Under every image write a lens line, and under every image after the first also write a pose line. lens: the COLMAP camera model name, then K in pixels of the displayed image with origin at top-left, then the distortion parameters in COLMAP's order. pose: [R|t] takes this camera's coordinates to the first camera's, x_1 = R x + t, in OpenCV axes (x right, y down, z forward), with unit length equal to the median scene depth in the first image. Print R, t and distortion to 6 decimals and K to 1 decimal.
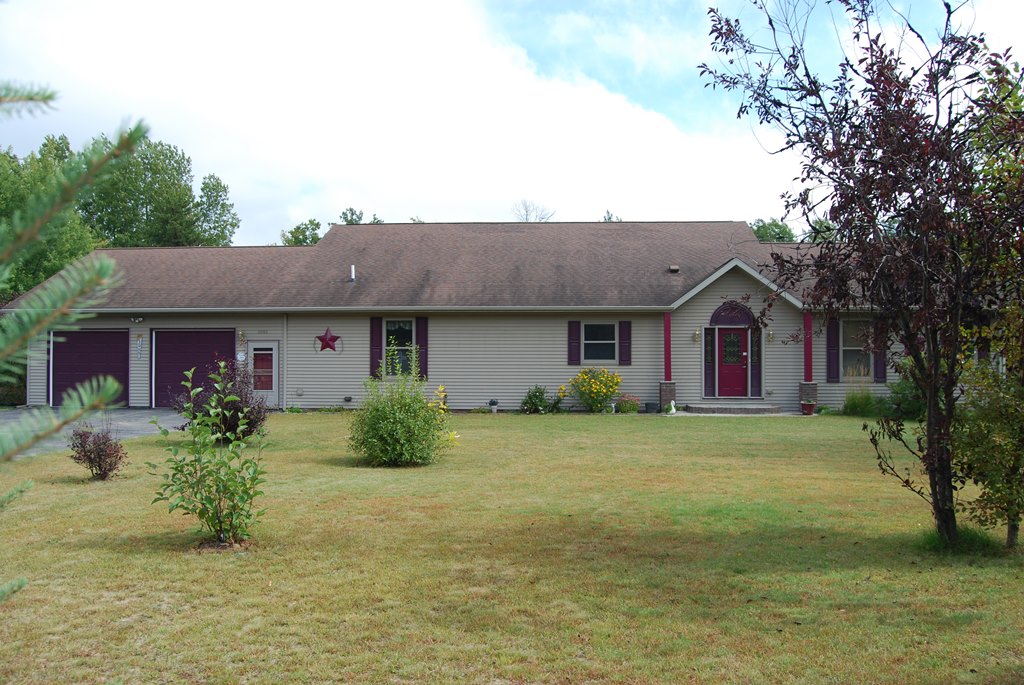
lens RADIAL K [[797.2, 0, 509.1], [0, 797.2, 332.4], [0, 0, 1]] dist [-0.095351, 0.034661]
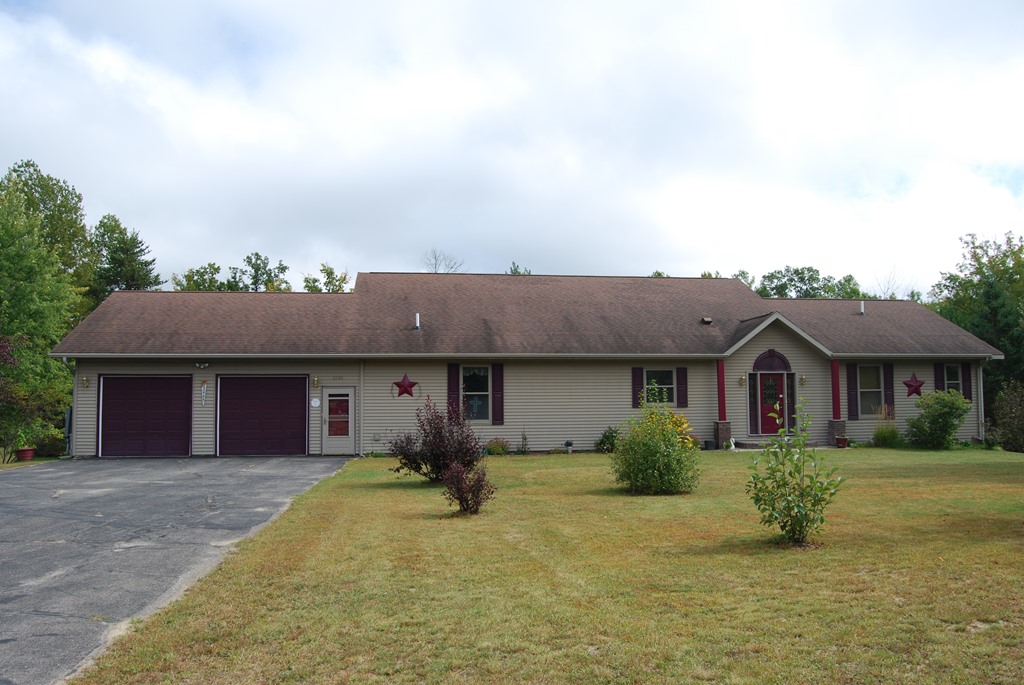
lens RADIAL K [[797.2, 0, 512.9], [0, 797.2, 335.8], [0, 0, 1]] dist [-0.095351, 0.034661]
pose [[0.979409, 0.008713, 0.201697, -0.307469], [0.002638, 0.998430, -0.055943, 0.002927], [-0.201868, 0.055323, 0.977849, -0.037466]]
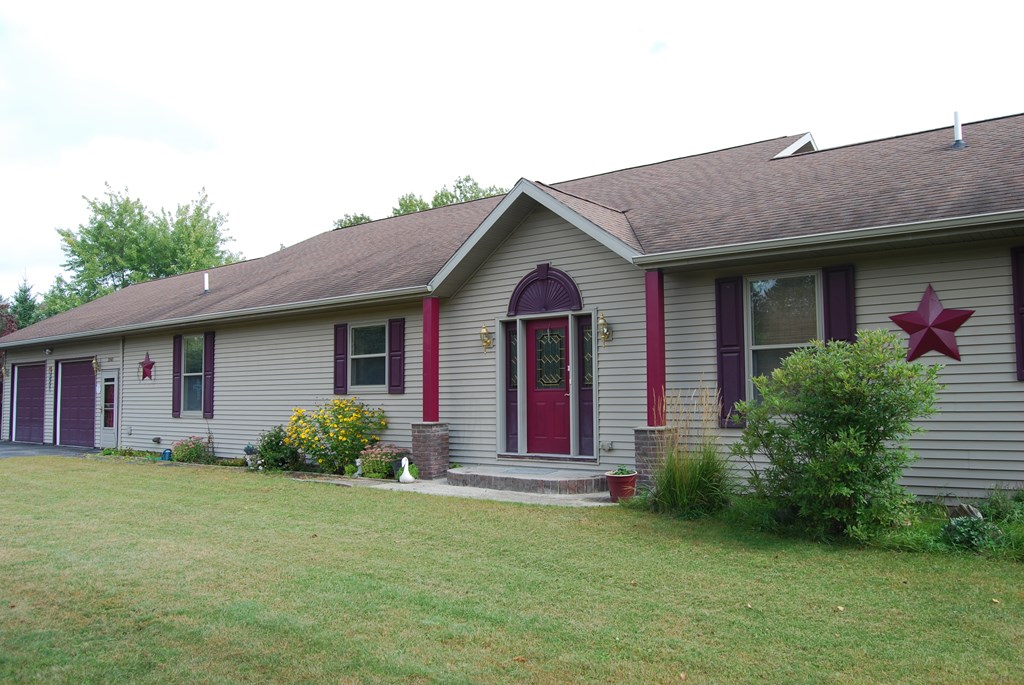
lens RADIAL K [[797.2, 0, 521.2], [0, 797.2, 335.0], [0, 0, 1]] dist [-0.095351, 0.034661]
pose [[0.832176, -0.053374, -0.551936, 0.543615], [0.027716, 0.998116, -0.054733, 0.032481], [0.553818, 0.030250, 0.832088, 0.560622]]
